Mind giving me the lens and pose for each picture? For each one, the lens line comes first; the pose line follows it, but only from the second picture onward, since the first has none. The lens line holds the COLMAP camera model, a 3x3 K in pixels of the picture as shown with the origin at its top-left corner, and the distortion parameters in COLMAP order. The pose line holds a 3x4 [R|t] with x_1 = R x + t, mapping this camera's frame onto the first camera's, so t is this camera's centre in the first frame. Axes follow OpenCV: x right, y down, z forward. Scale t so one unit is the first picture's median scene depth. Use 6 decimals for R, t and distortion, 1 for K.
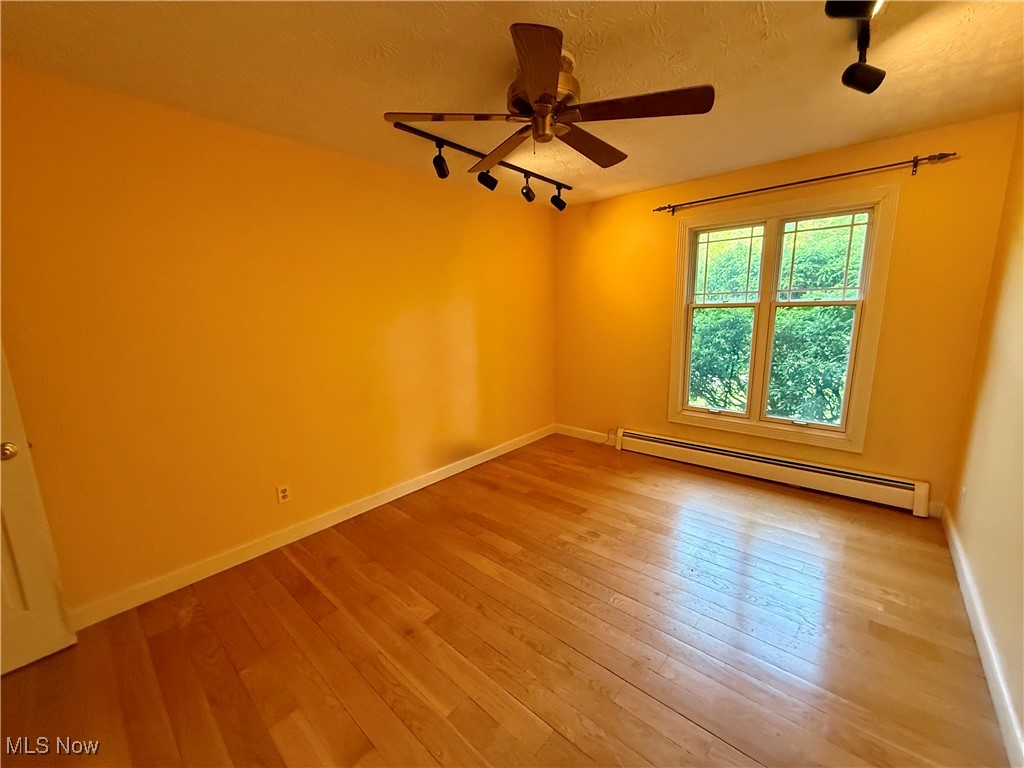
lens RADIAL K [[407.1, 0, 512.8], [0, 407.1, 387.2], [0, 0, 1]] dist [-0.005826, -0.000306]
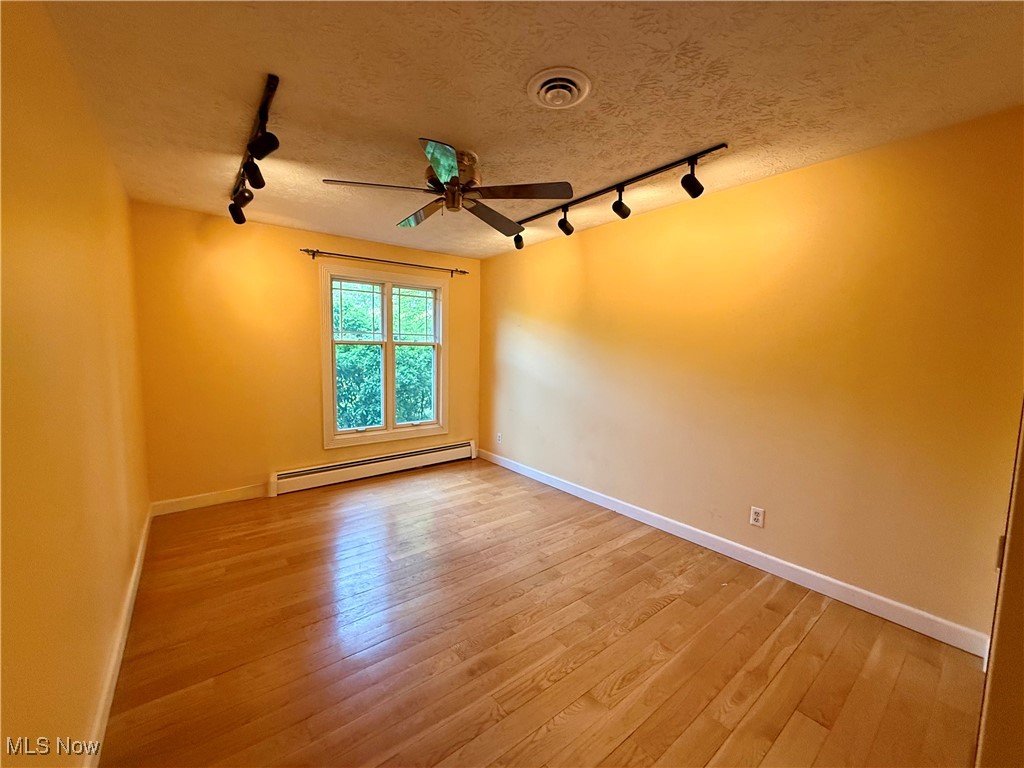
lens RADIAL K [[407.1, 0, 513.1], [0, 407.1, 381.5], [0, 0, 1]] dist [-0.005826, -0.000306]
pose [[0.168443, -0.058379, 0.983981, -0.668527], [0.164531, 0.985905, 0.030328, -0.048561], [-0.971883, 0.156787, 0.175674, 0.371944]]
